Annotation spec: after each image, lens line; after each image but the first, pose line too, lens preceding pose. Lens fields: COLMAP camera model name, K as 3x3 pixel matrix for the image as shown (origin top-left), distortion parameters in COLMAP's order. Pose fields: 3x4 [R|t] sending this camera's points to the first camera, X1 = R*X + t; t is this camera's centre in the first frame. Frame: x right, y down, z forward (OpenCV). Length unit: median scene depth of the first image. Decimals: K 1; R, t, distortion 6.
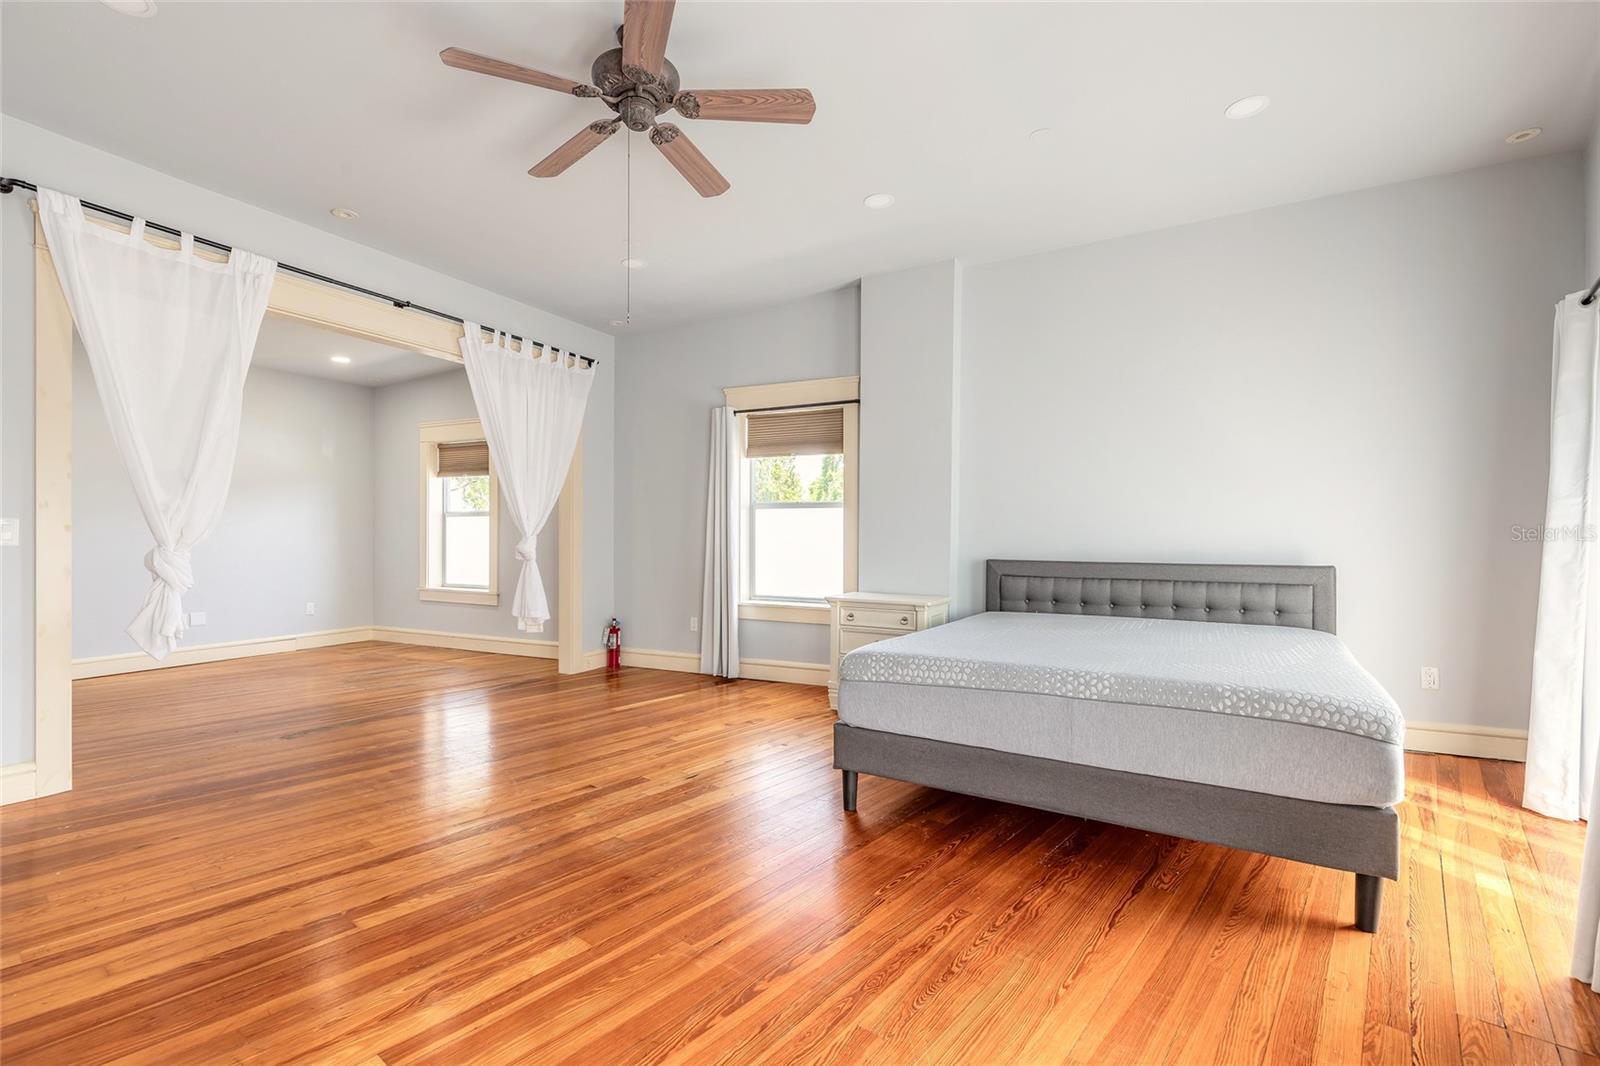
lens RADIAL K [[727.4, 0, 798.5], [0, 727.4, 536.2], [0, 0, 1]] dist [0.001855, 0.000196]
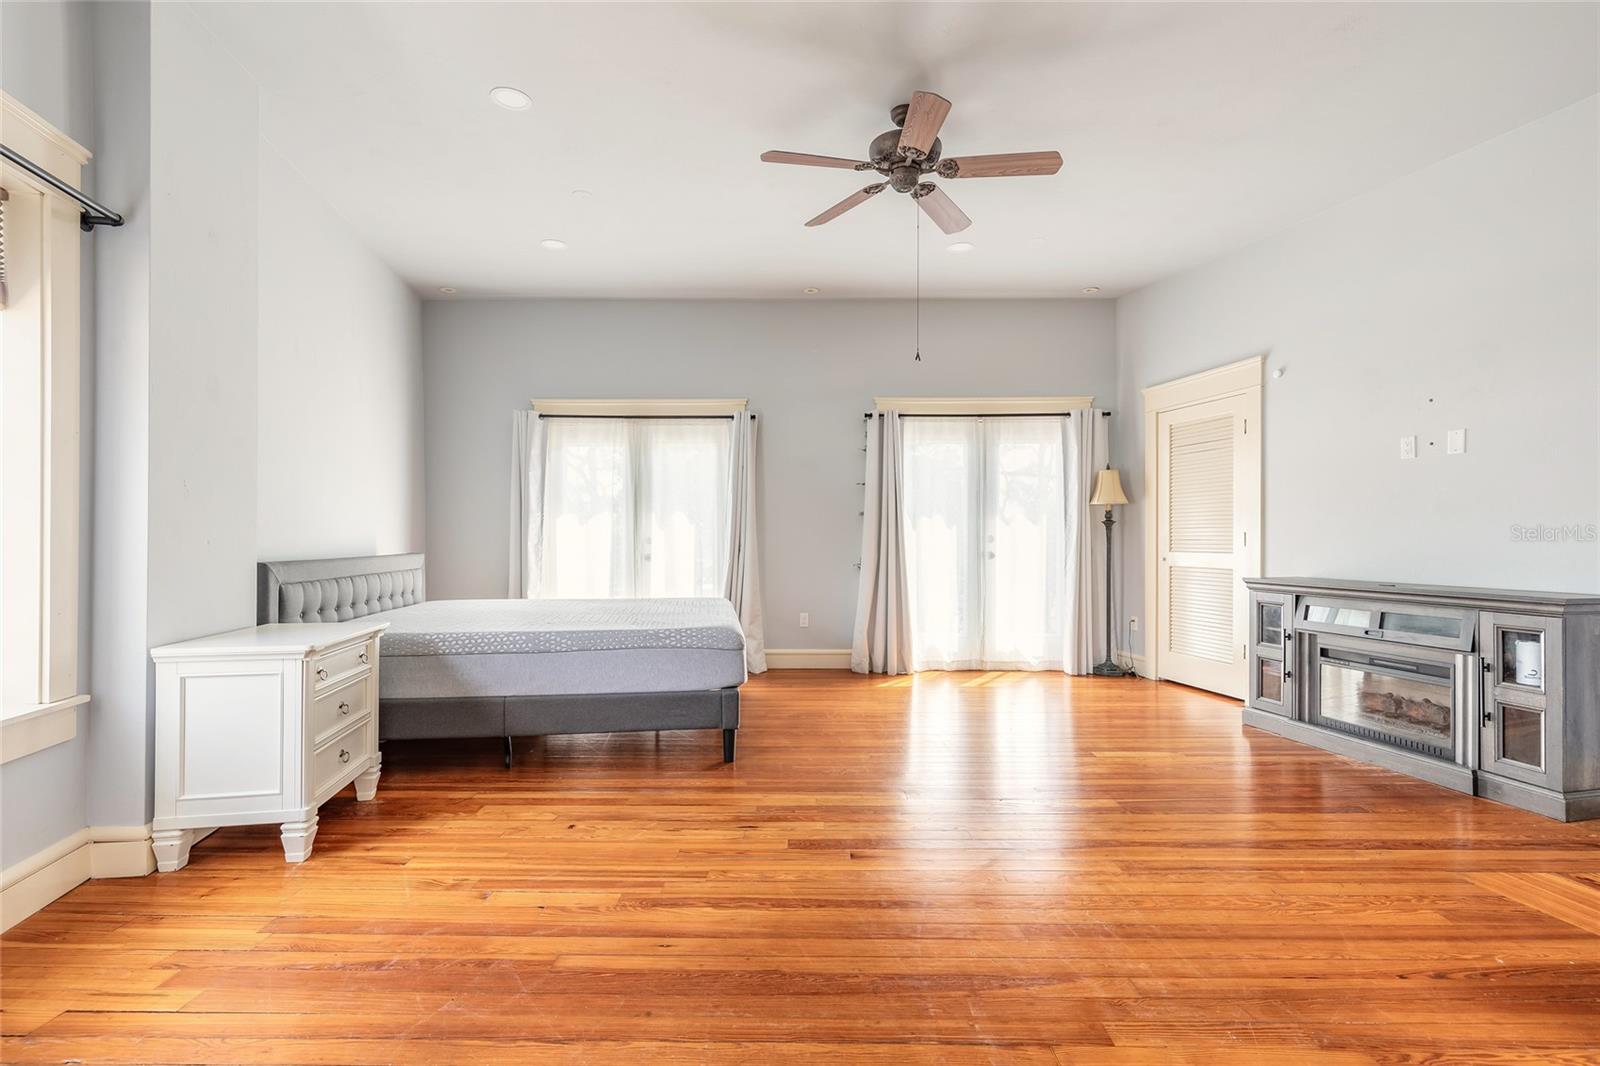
lens RADIAL K [[727.4, 0, 796.1], [0, 727.4, 533.3], [0, 0, 1]] dist [0.001855, 0.000196]
pose [[-0.632908, -0.000312, 0.774227, -0.673366], [-0.003886, 0.999989, -0.002774, 0.004683], [-0.774217, -0.004765, -0.632902, 1.230191]]
